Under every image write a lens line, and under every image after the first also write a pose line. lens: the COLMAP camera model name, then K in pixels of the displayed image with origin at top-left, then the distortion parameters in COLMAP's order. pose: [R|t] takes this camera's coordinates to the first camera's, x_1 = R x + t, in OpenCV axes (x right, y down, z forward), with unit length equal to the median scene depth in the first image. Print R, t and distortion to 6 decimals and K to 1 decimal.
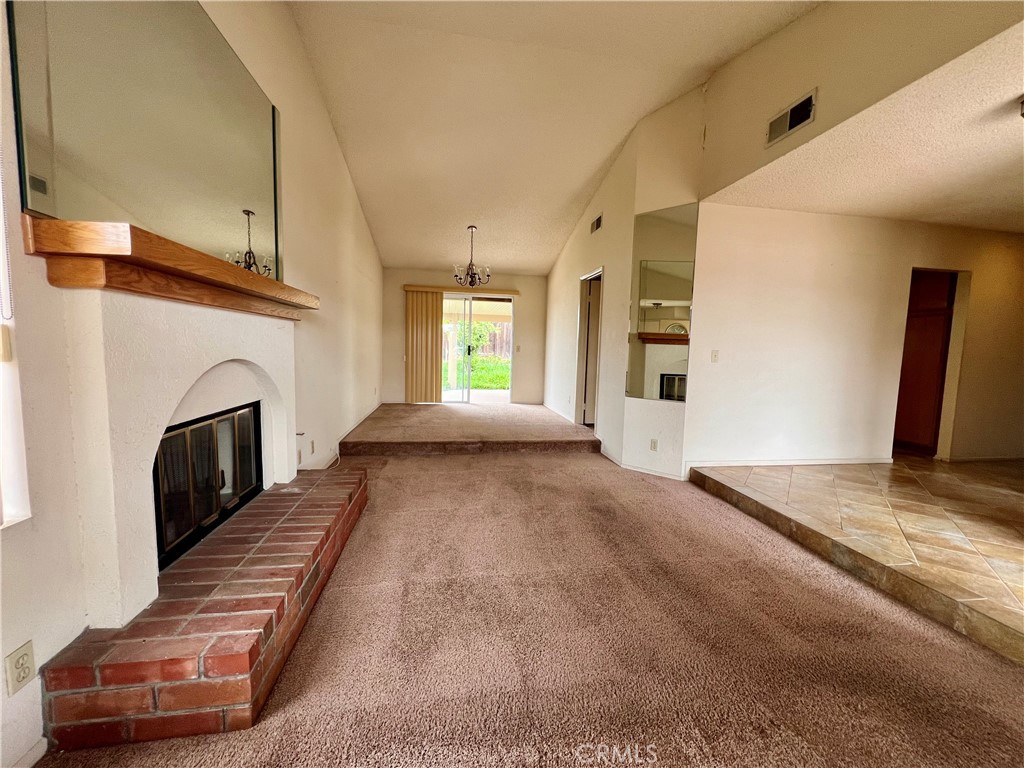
lens RADIAL K [[408.0, 0, 510.3], [0, 408.0, 383.2], [0, 0, 1]] dist [-0.000629, 0.000160]
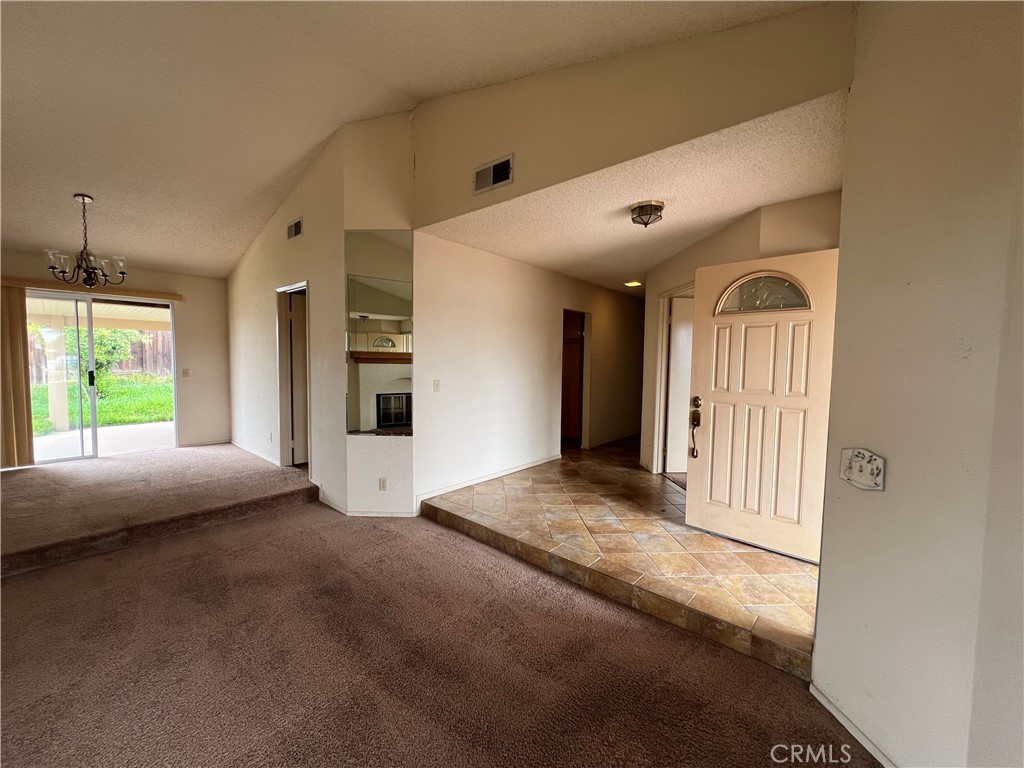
lens RADIAL K [[408.0, 0, 510.3], [0, 408.0, 383.2], [0, 0, 1]] dist [-0.000629, 0.000160]
pose [[0.768618, -0.054005, 0.637425, -0.000502], [0.062407, 0.998007, 0.009303, -0.071646], [-0.636657, 0.032629, 0.770456, 0.109222]]
